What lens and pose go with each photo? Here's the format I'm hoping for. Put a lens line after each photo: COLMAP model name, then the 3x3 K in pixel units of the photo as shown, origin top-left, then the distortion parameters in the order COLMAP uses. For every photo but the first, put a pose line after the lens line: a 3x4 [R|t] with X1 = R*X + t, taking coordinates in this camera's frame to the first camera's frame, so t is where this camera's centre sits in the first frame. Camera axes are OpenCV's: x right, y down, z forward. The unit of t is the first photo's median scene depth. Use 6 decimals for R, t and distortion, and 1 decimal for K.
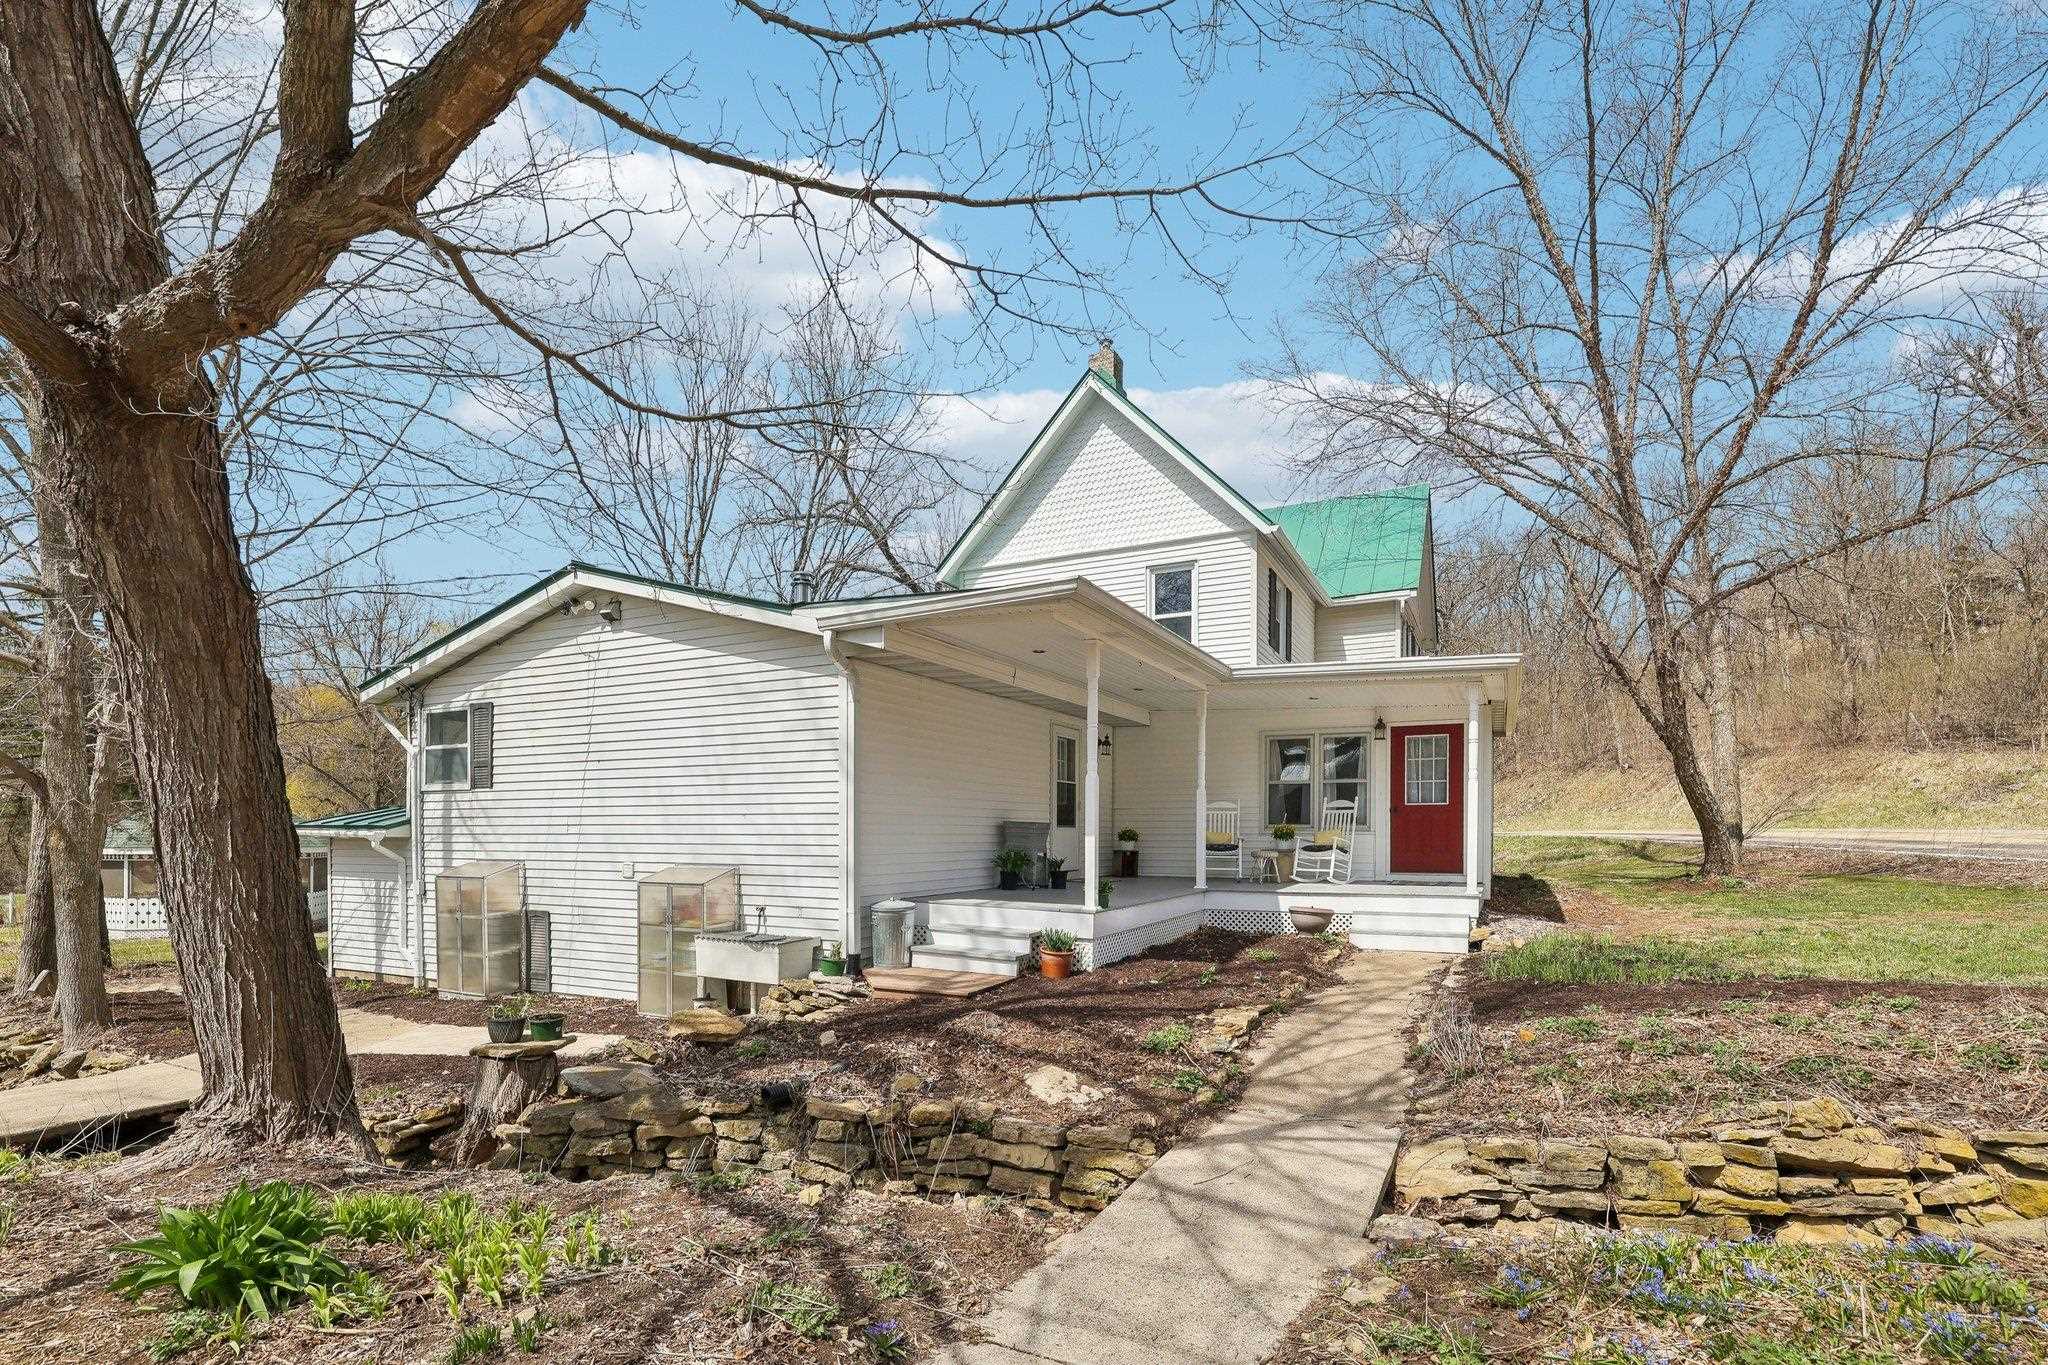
lens RADIAL K [[927.1, 0, 1039.5], [0, 927.1, 829.0], [0, 0, 1]] dist [0.001968, 0.000472]
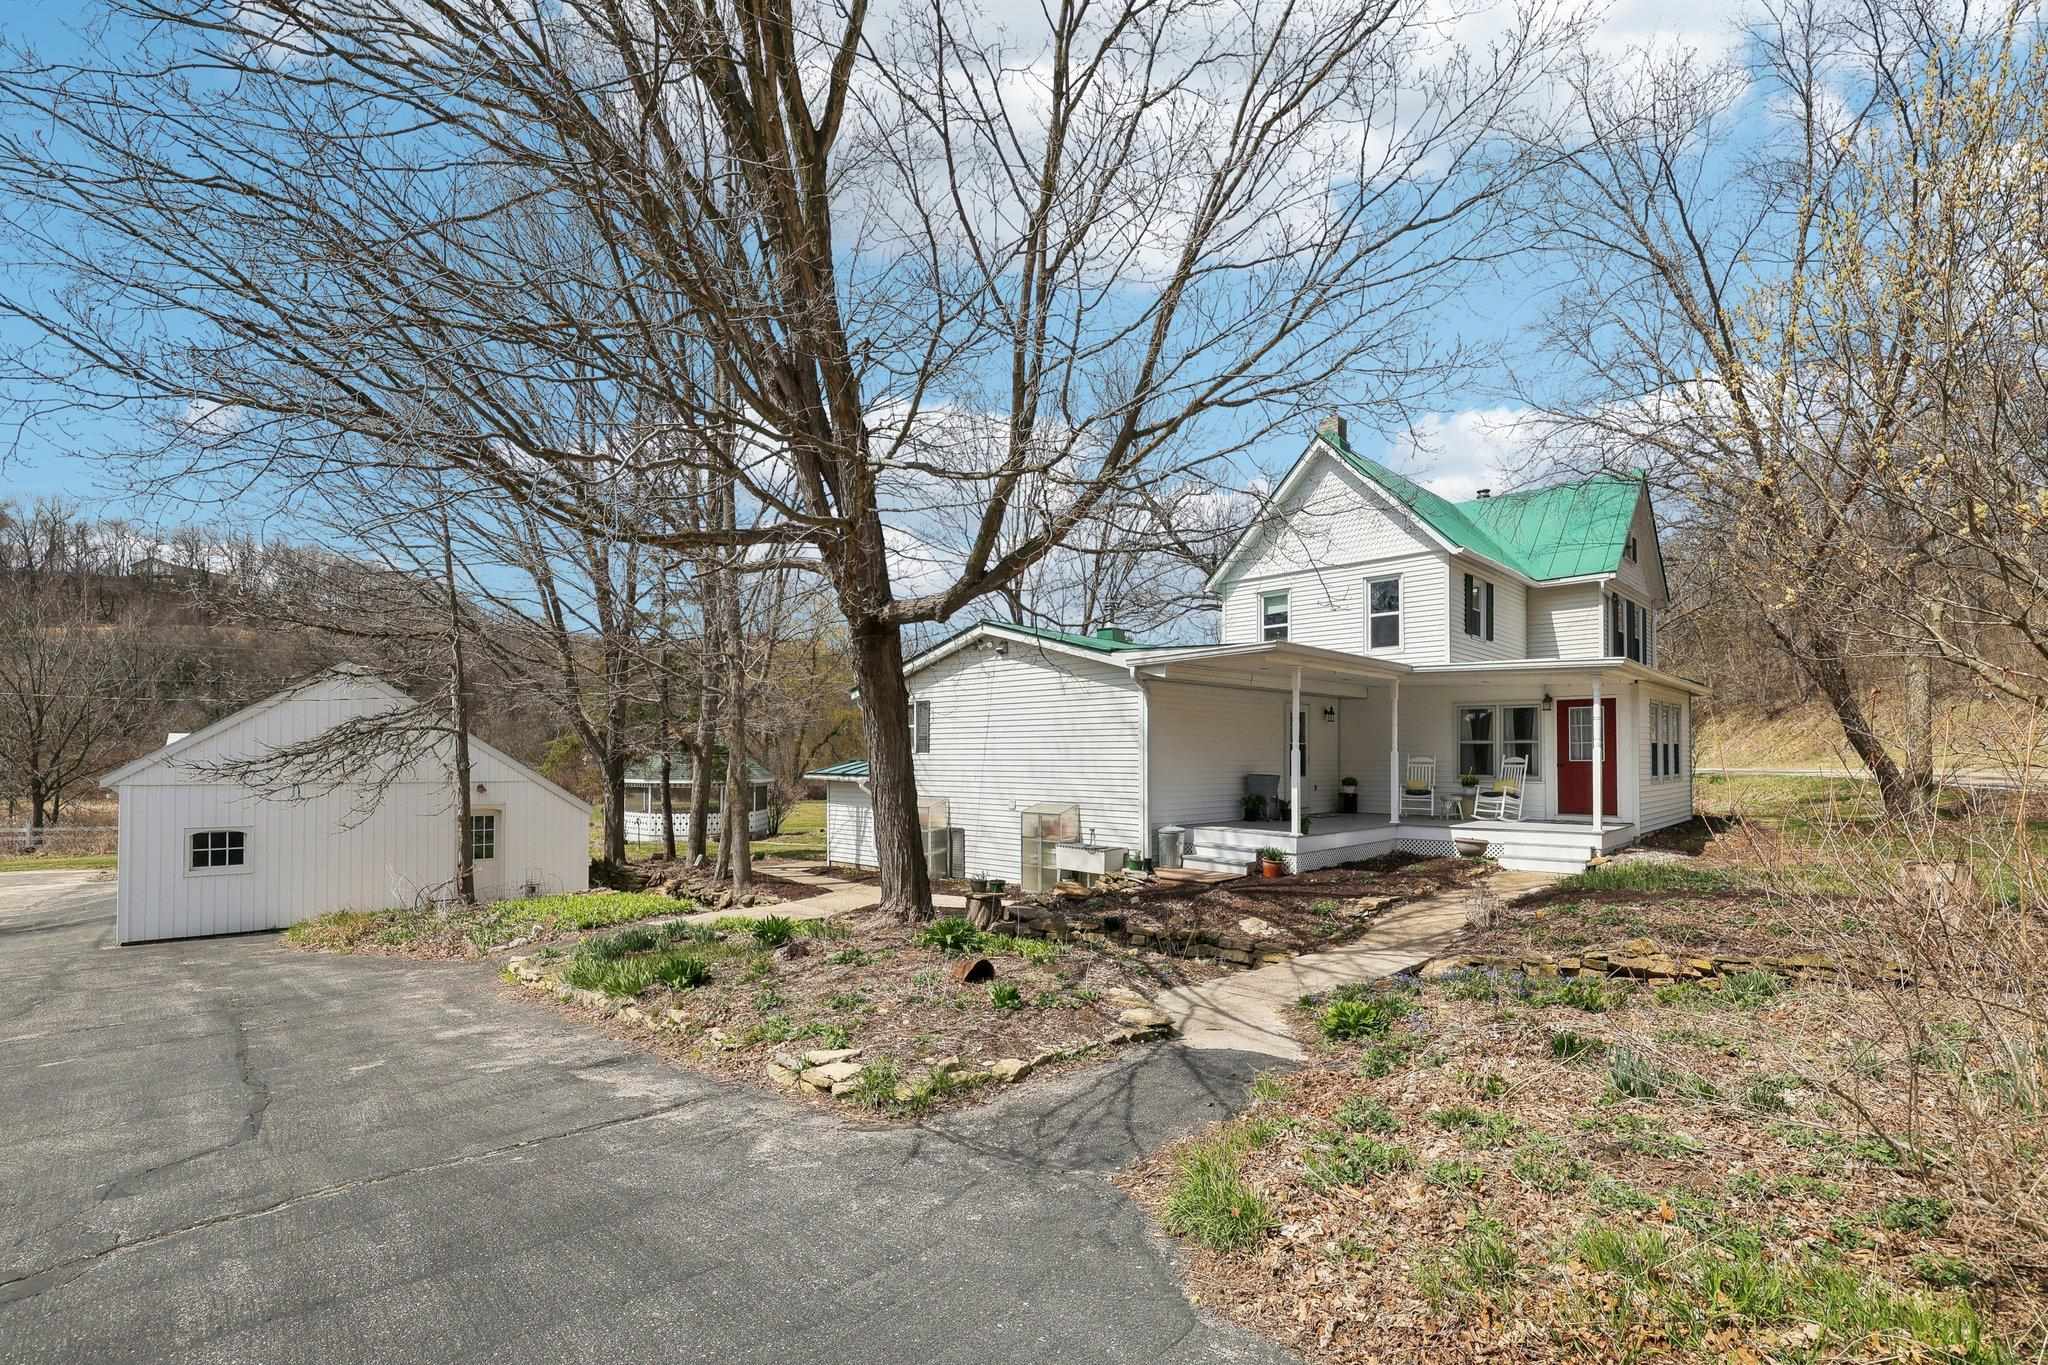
lens RADIAL K [[913.0, 0, 1042.3], [0, 913.0, 748.4], [0, 0, 1]] dist [-0.000948, 0.000130]
pose [[0.954227, -0.002594, -0.299072, 0.102689], [0.000115, 0.999966, -0.008304, -0.045287], [0.299084, 0.007890, 0.954194, -0.580827]]
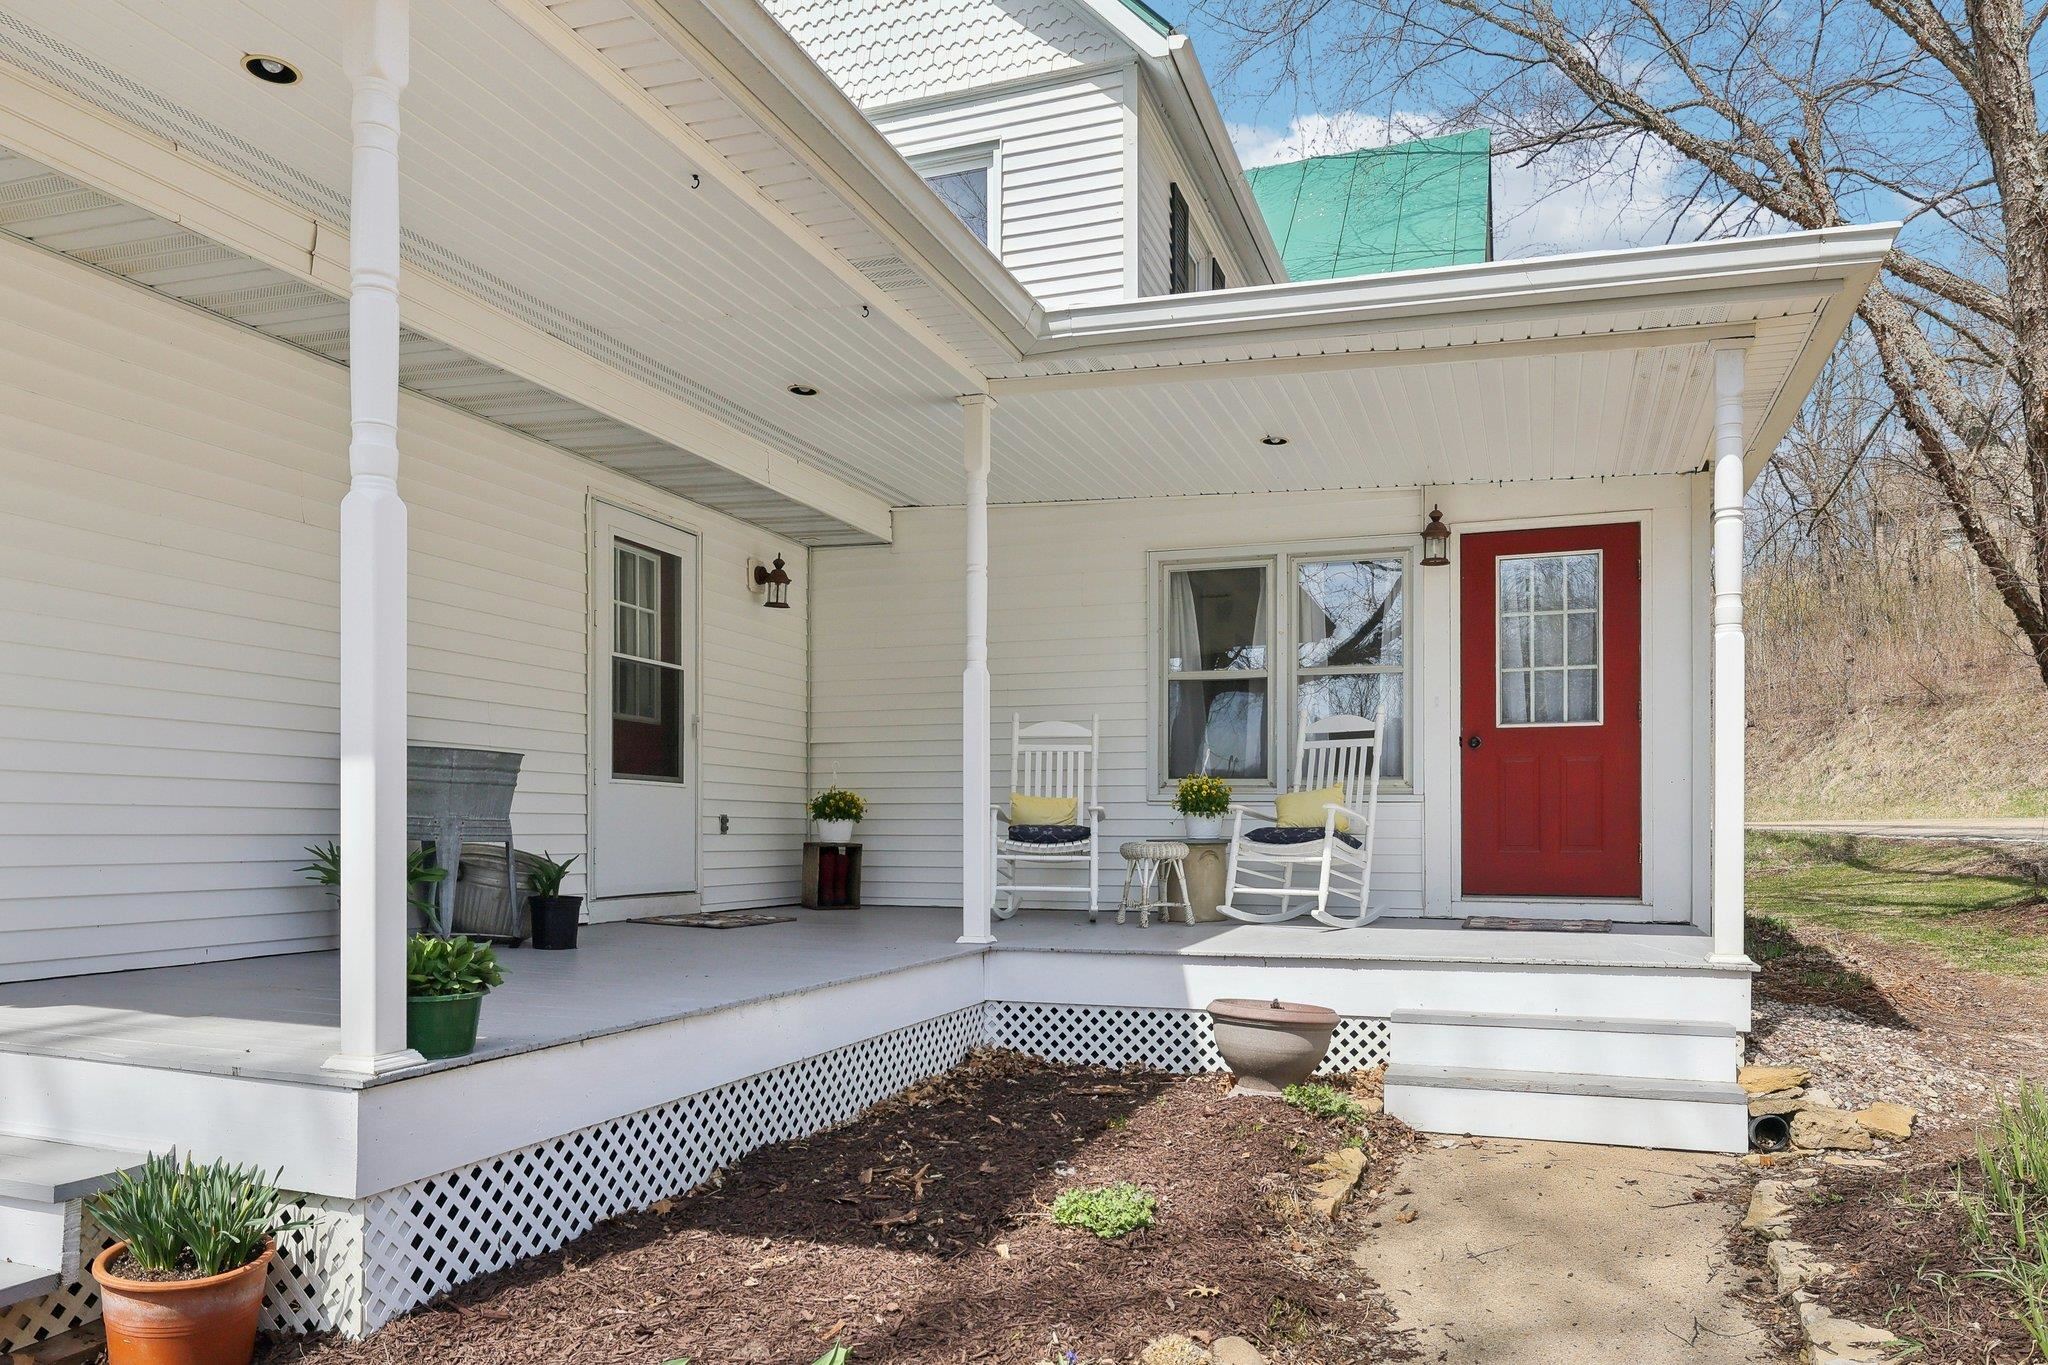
lens RADIAL K [[1379.2, 0, 1023.7], [0, 1379.2, 766.3], [0, 0, 1]] dist [0.000083, 0.001742]
pose [[0.993772, 0.007781, 0.111159, 0.168553], [-0.002995, 0.999064, -0.043153, 0.023248], [-0.111391, 0.042551, 0.992865, 0.584628]]
